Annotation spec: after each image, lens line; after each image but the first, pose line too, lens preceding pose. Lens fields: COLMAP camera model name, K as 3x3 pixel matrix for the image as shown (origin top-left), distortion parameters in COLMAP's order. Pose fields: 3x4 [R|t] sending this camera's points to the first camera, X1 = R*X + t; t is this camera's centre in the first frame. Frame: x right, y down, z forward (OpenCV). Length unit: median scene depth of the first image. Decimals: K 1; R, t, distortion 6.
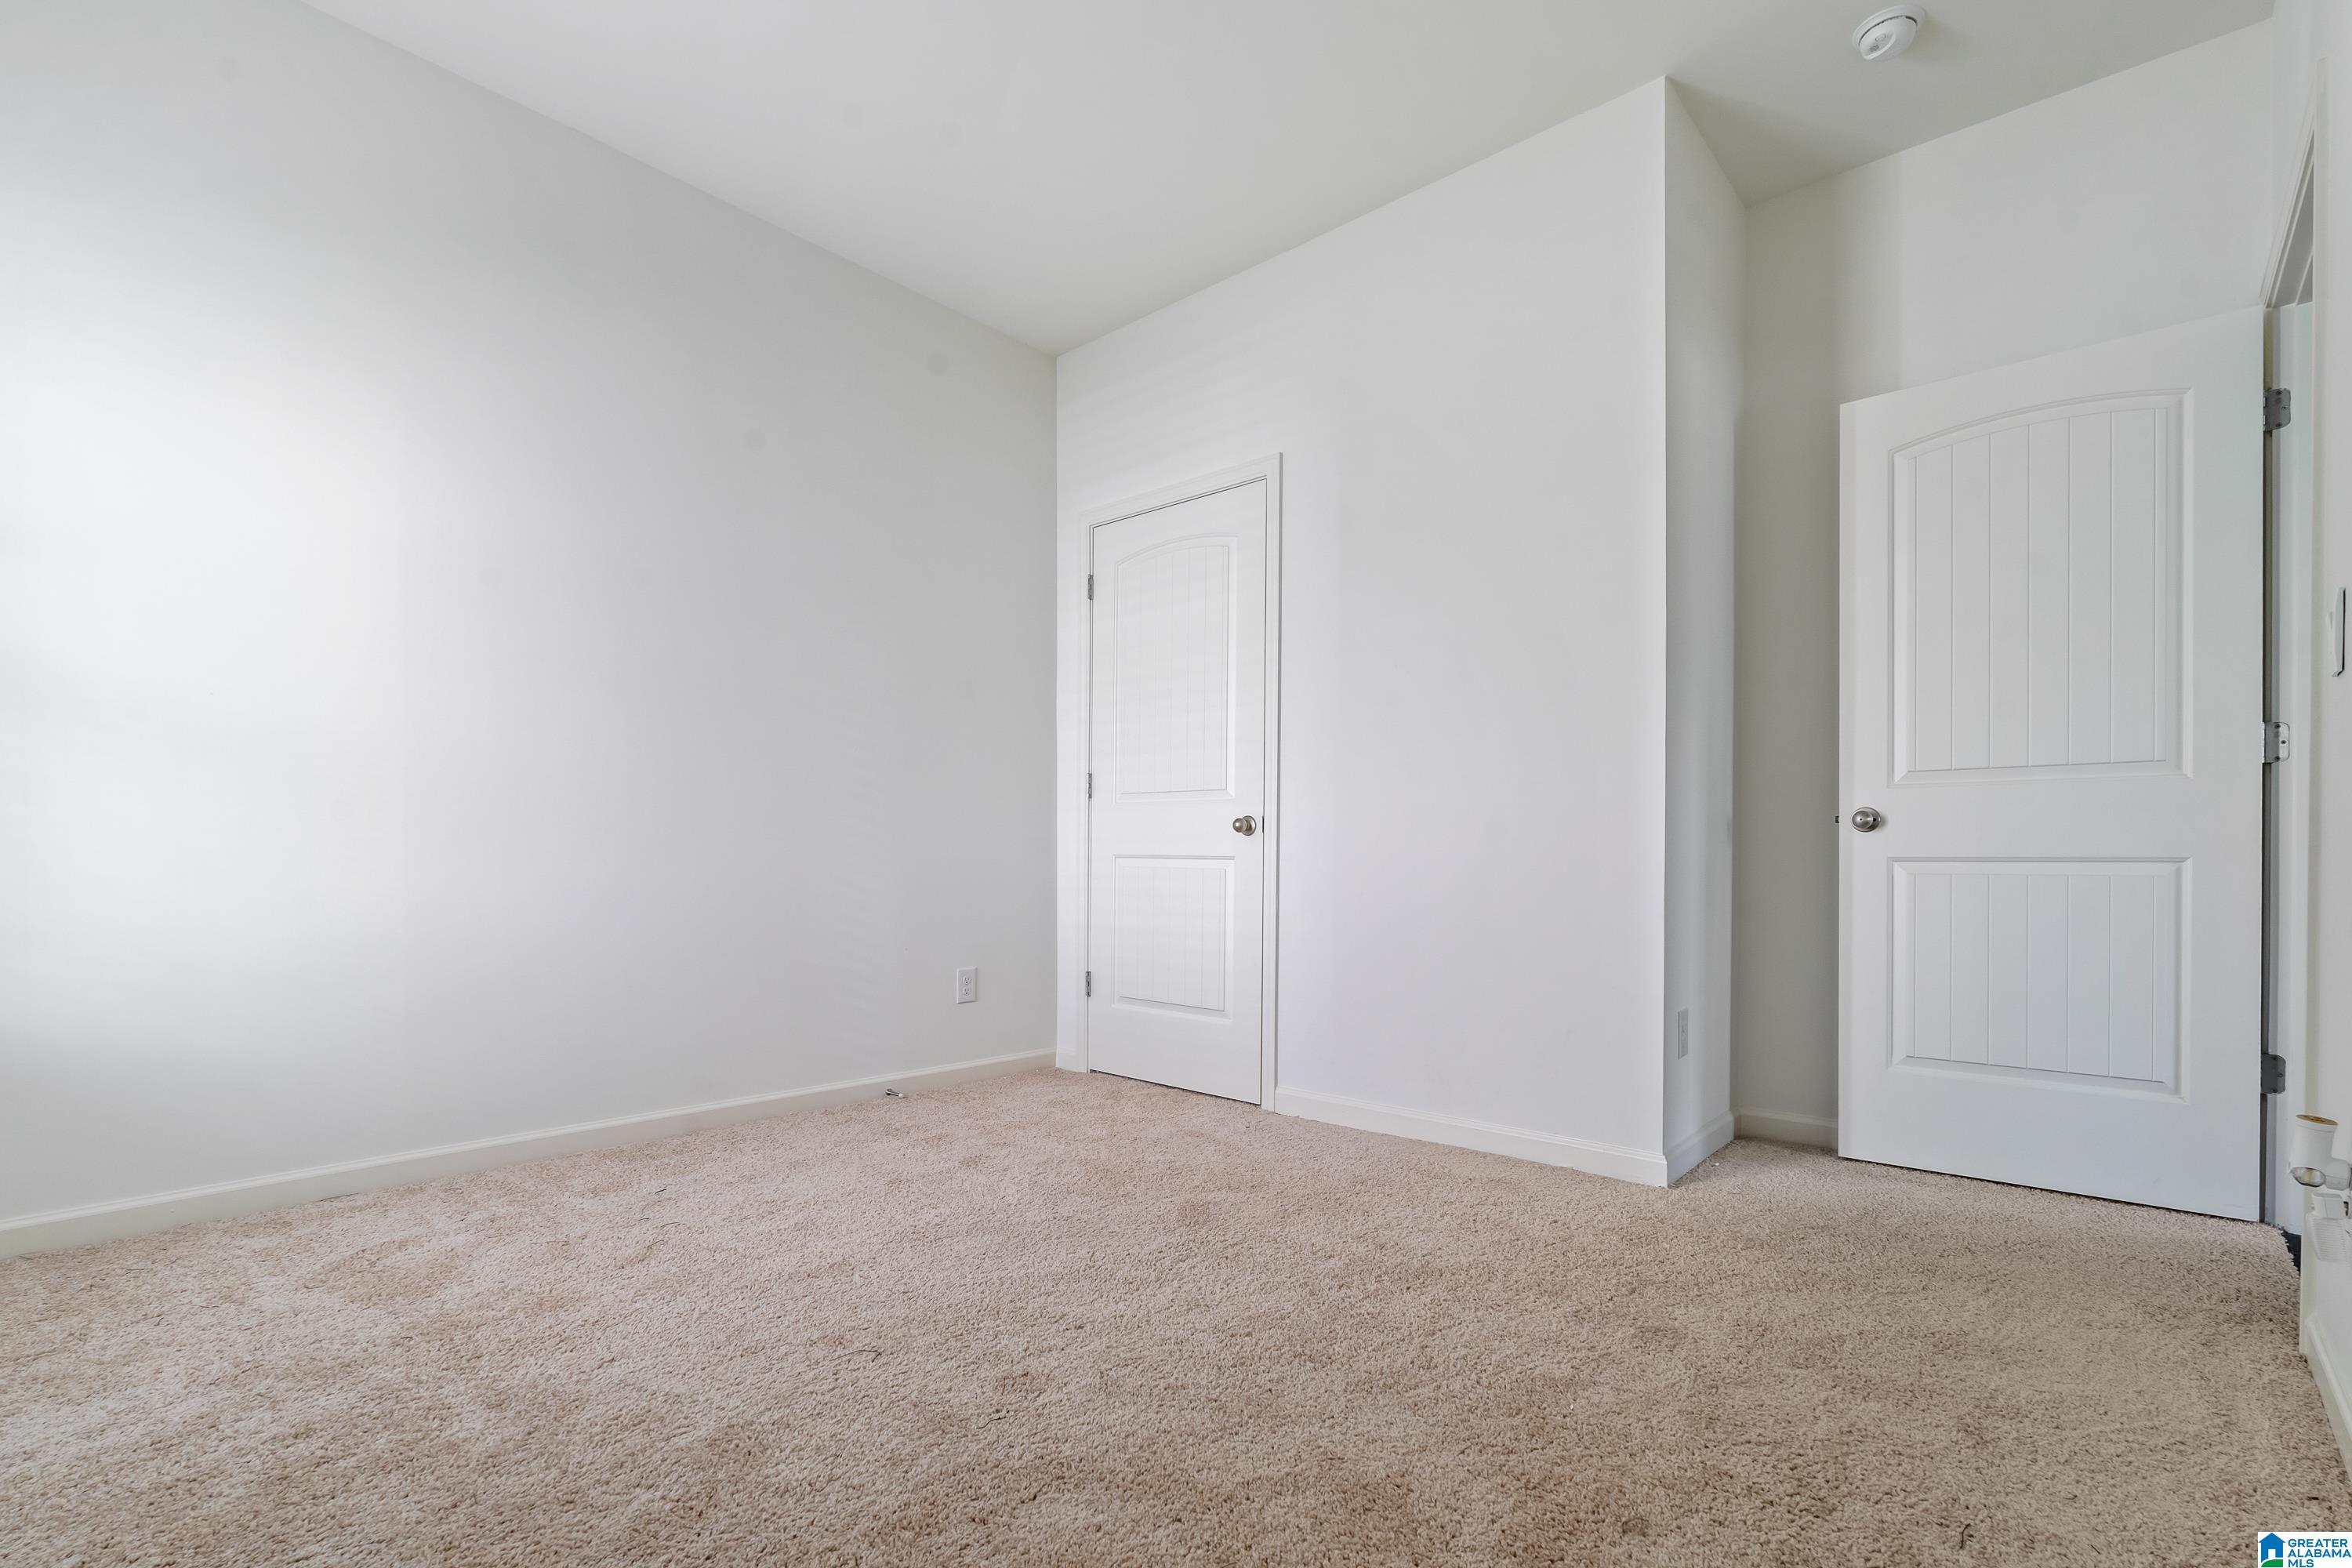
lens RADIAL K [[1106.6, 0, 1115.0], [0, 1106.6, 845.8], [0, 0, 1]] dist [-0.001224, -0.000165]
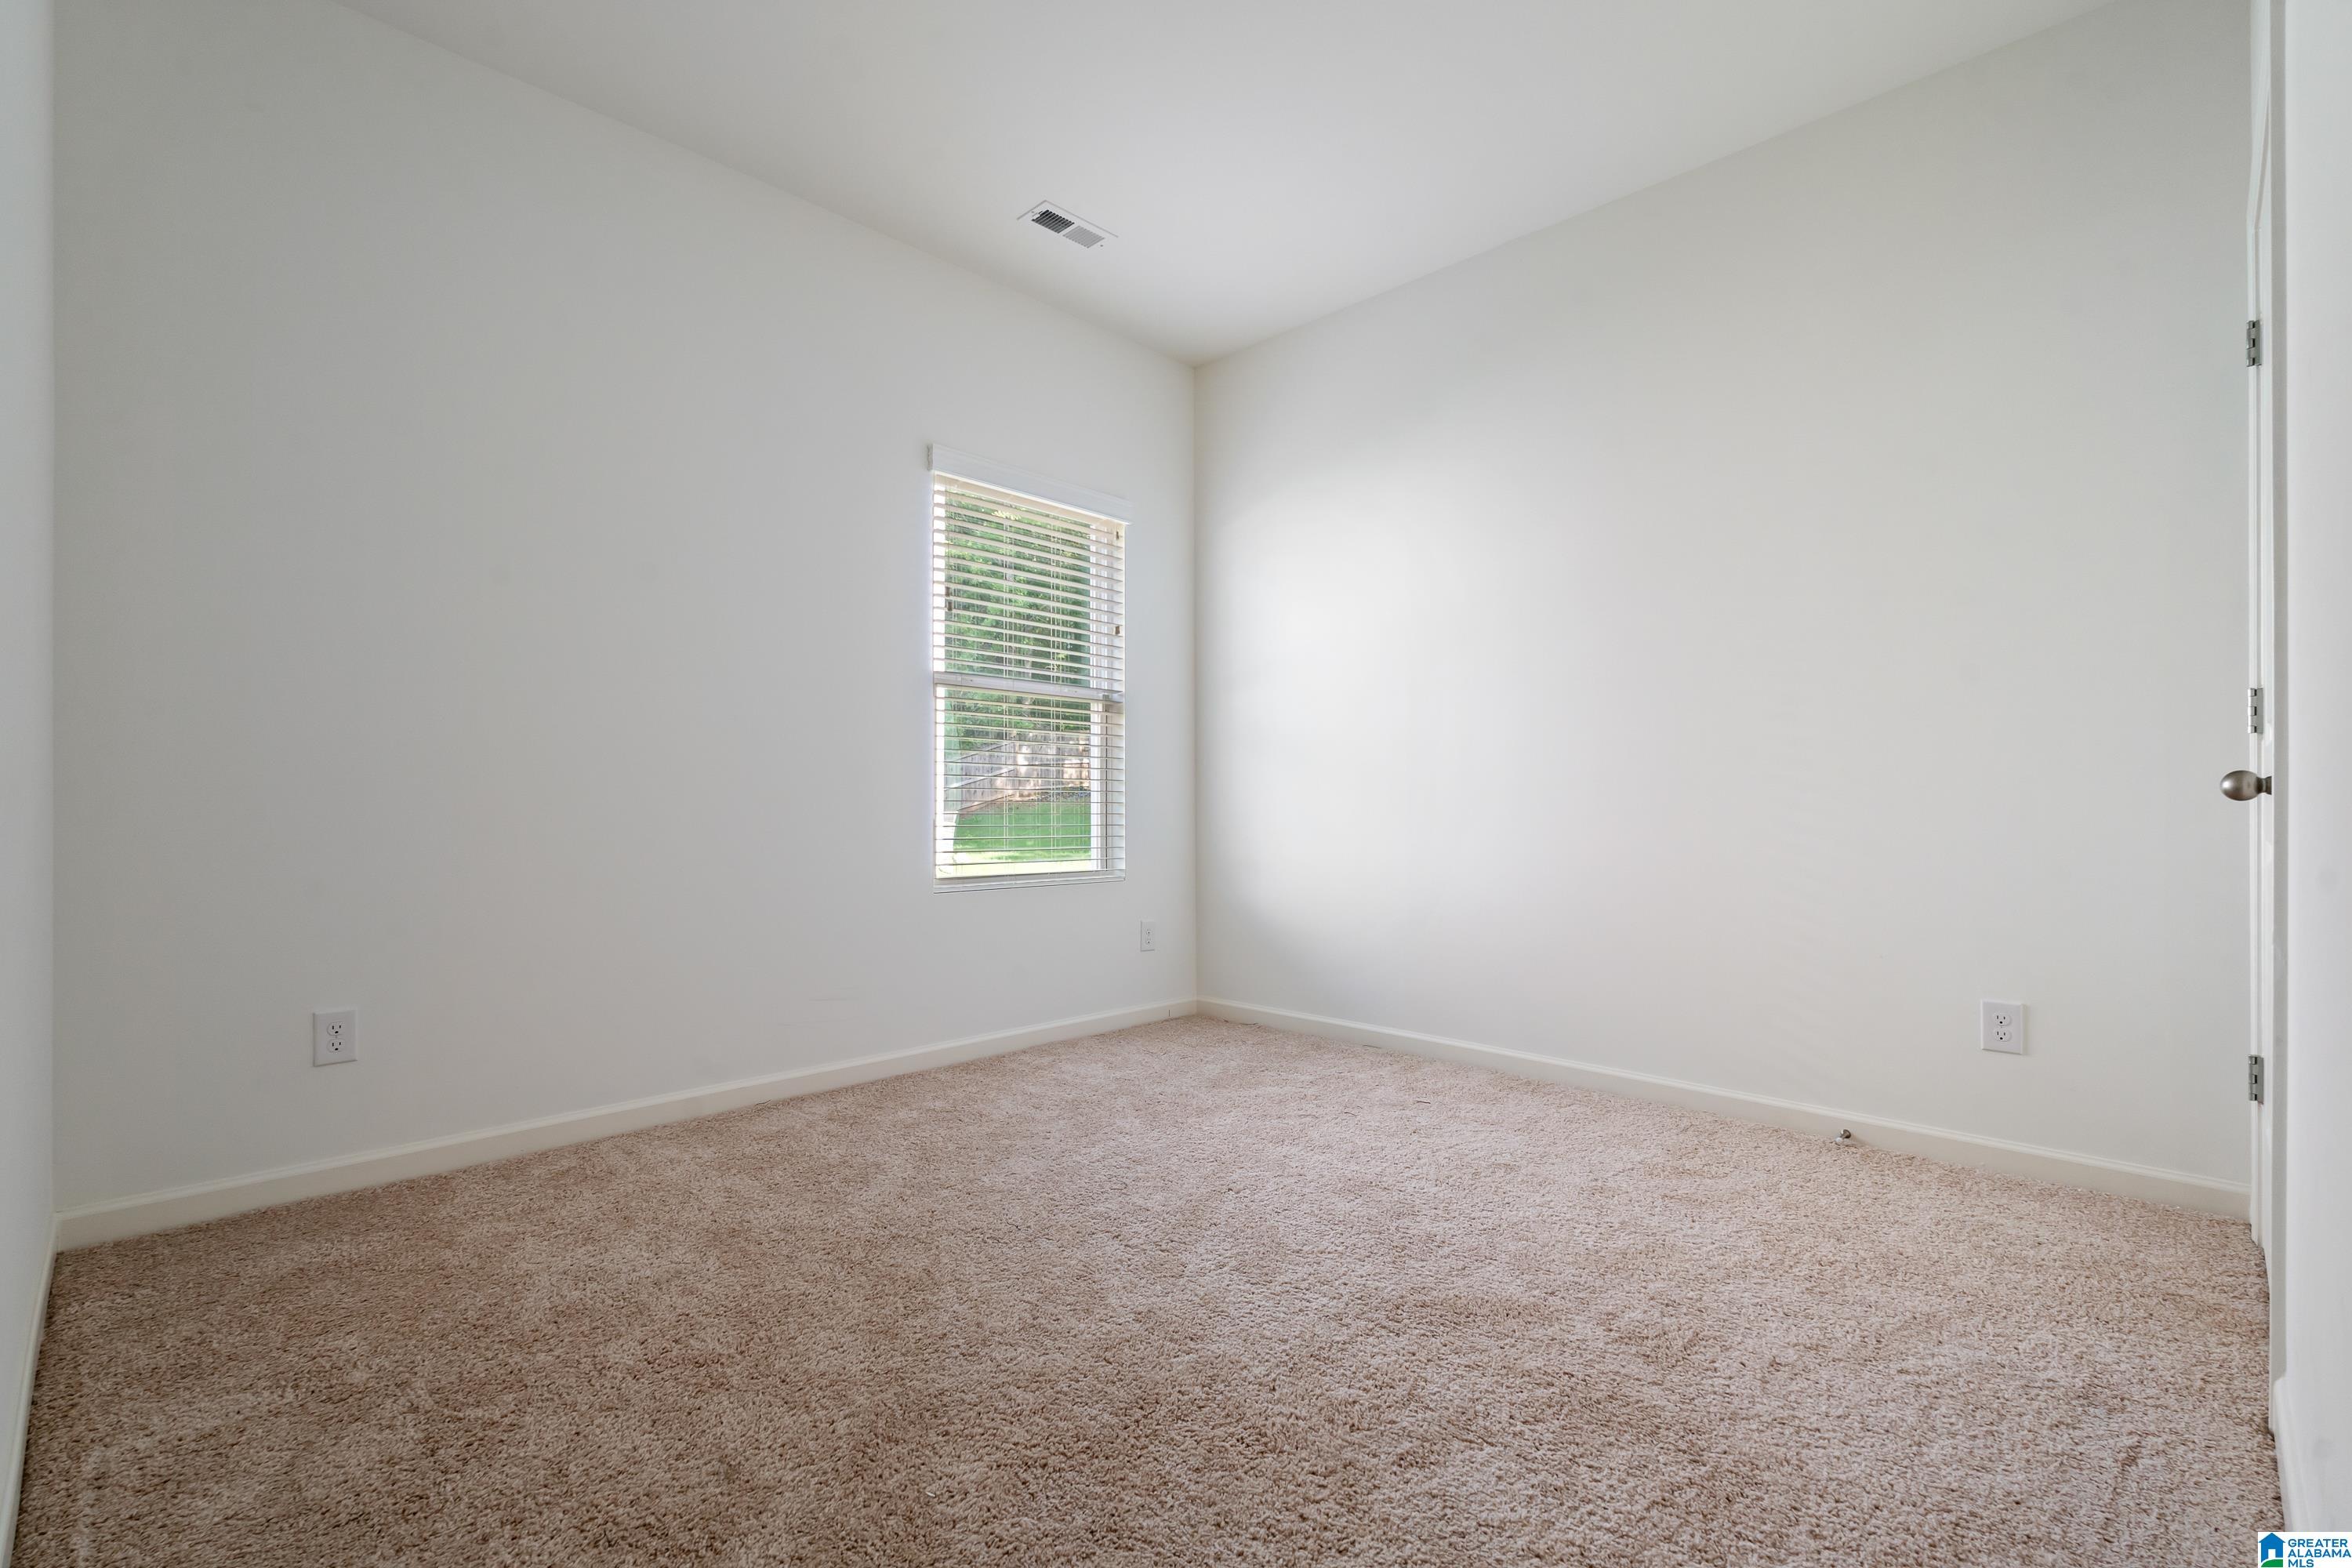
lens RADIAL K [[1106.6, 0, 1170.8], [0, 1106.6, 789.7], [0, 0, 1]] dist [-0.001224, -0.000165]
pose [[-0.032236, -0.015537, -0.999360, 0.669143], [-0.001317, 0.999879, -0.015502, -0.005008], [0.999479, 0.000816, -0.032252, 0.647672]]
